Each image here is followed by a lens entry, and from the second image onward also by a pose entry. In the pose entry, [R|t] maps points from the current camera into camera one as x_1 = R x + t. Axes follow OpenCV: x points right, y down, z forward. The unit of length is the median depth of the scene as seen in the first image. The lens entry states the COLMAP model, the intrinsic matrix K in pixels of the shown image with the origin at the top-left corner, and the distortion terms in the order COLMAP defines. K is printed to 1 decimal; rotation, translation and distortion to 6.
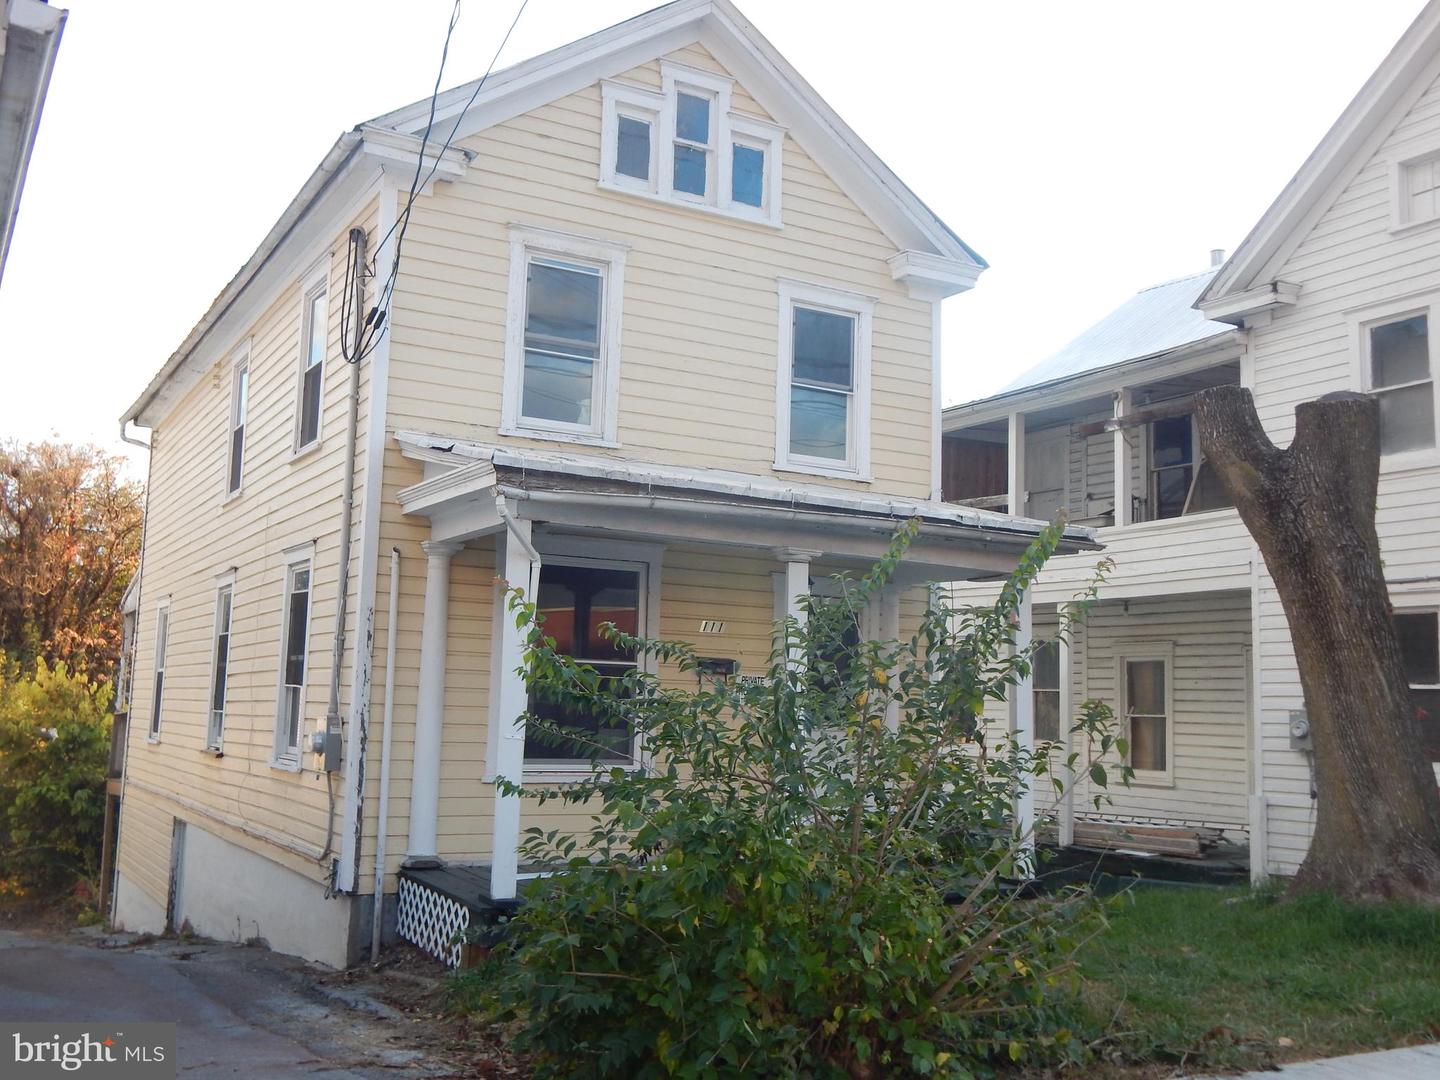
lens RADIAL K [[1411.9, 0, 720.8], [0, 1411.9, 535.9], [0, 0, 1]] dist [0.001693, 0.000000]
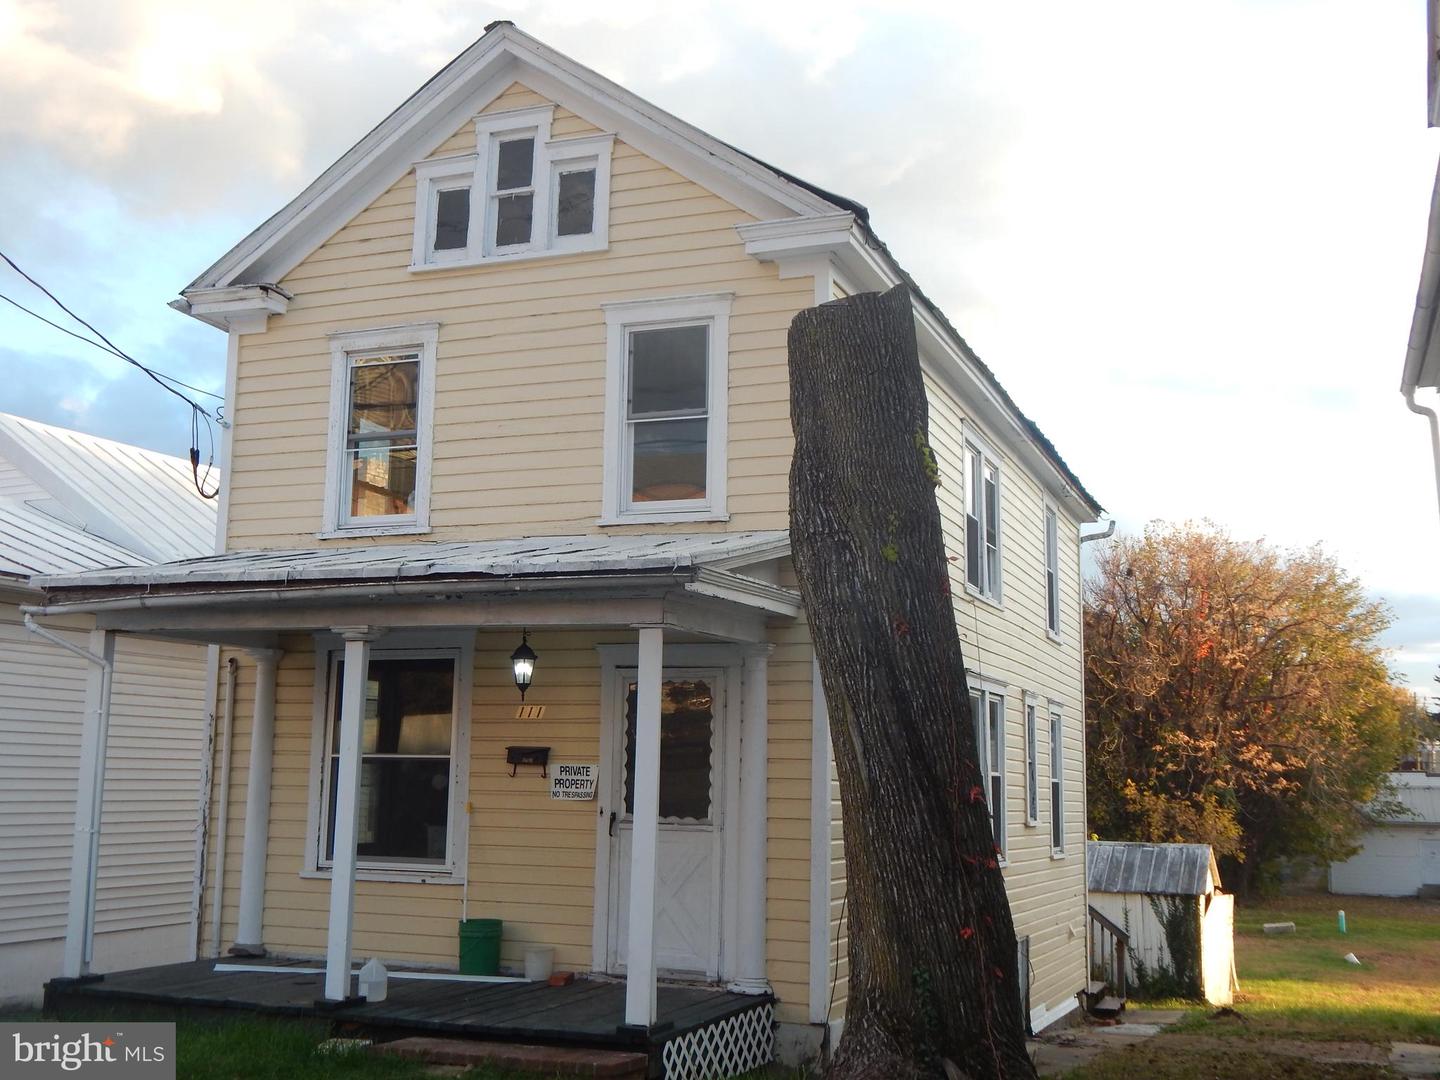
lens RADIAL K [[1585.9, 0, 719.5], [0, 1585.9, 541.7], [0, 0, 1]] dist [0.002756, 0.000000]
pose [[0.630565, -0.136971, -0.763955, 0.843212], [0.096756, 0.990499, -0.097726, 0.066417], [0.770082, -0.012295, 0.637827, 0.443192]]
